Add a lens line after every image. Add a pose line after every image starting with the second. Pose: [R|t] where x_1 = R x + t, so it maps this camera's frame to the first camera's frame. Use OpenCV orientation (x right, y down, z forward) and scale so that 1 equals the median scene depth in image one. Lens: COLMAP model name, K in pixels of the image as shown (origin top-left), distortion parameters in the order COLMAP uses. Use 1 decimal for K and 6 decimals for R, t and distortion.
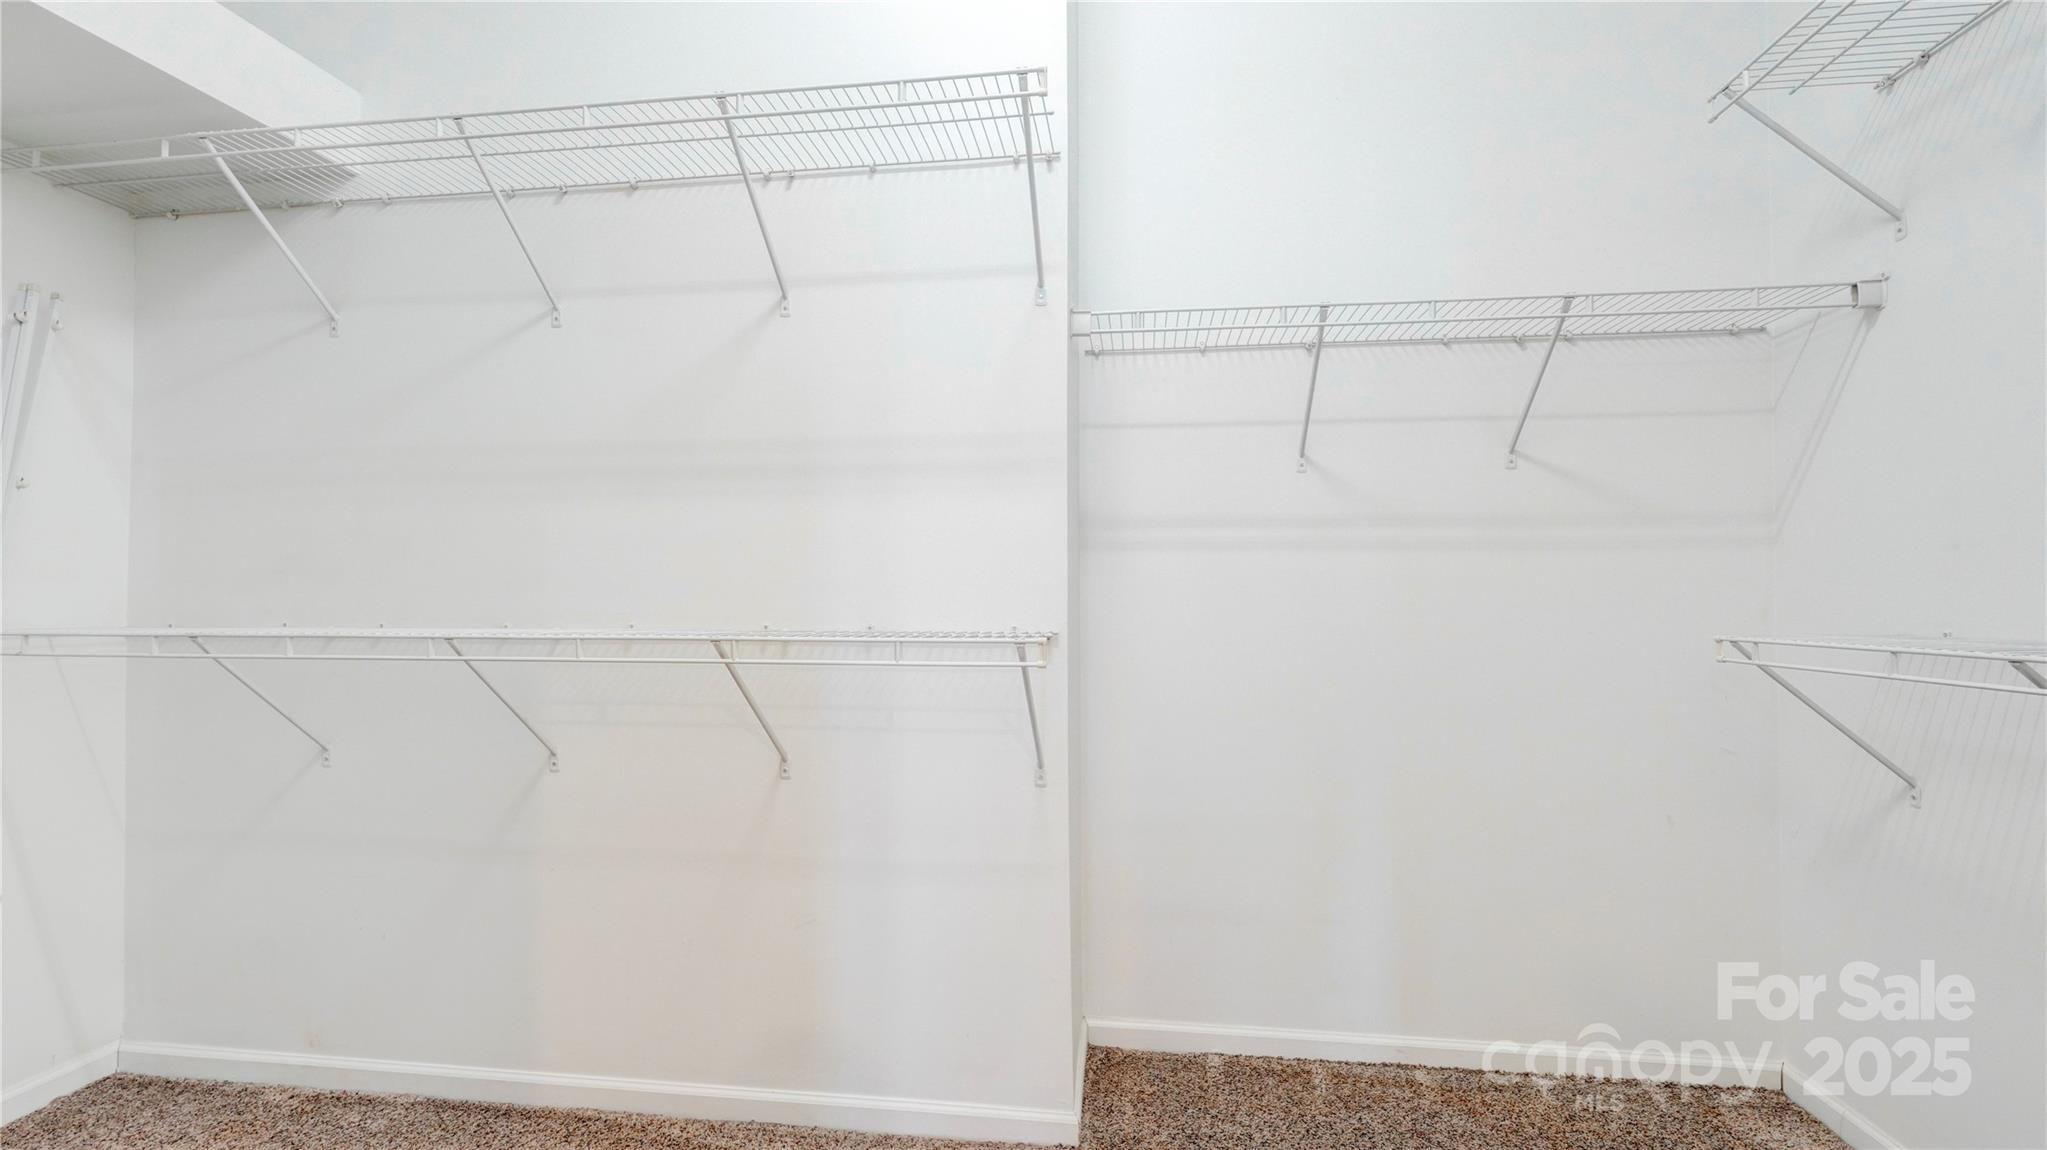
lens RADIAL K [[920.7, 0, 1037.8], [0, 920.7, 576.1], [0, 0, 1]] dist [0.008828, 0.000011]
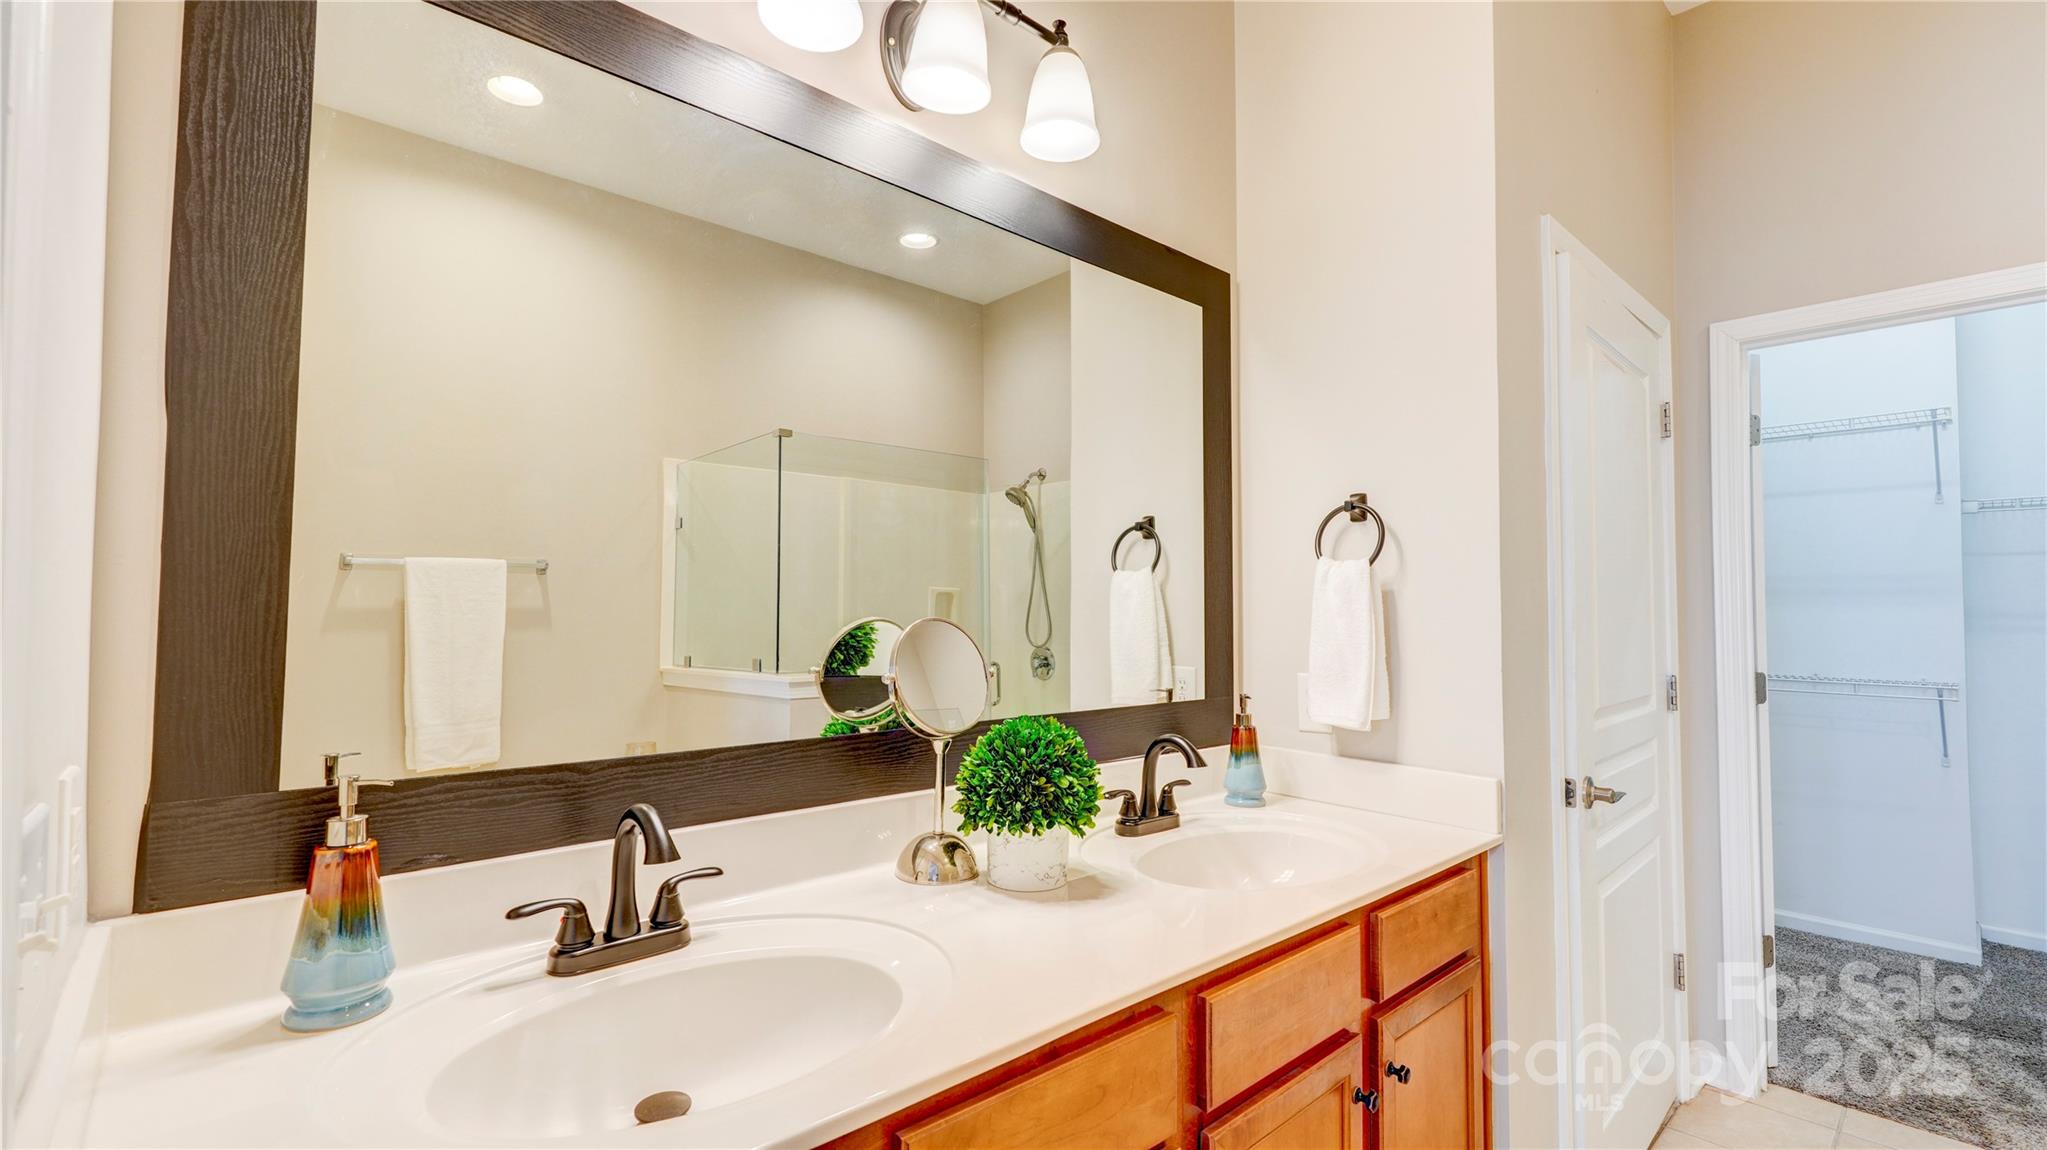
lens RADIAL K [[890.8, 0, 1031.1], [0, 890.8, 576.8], [0, 0, 1]] dist [-0.000137, 0.000659]
pose [[0.761886, -0.017798, -0.647466, -0.227957], [0.012328, 0.999840, -0.012977, -0.147039], [0.647594, 0.001905, 0.761984, -1.520180]]
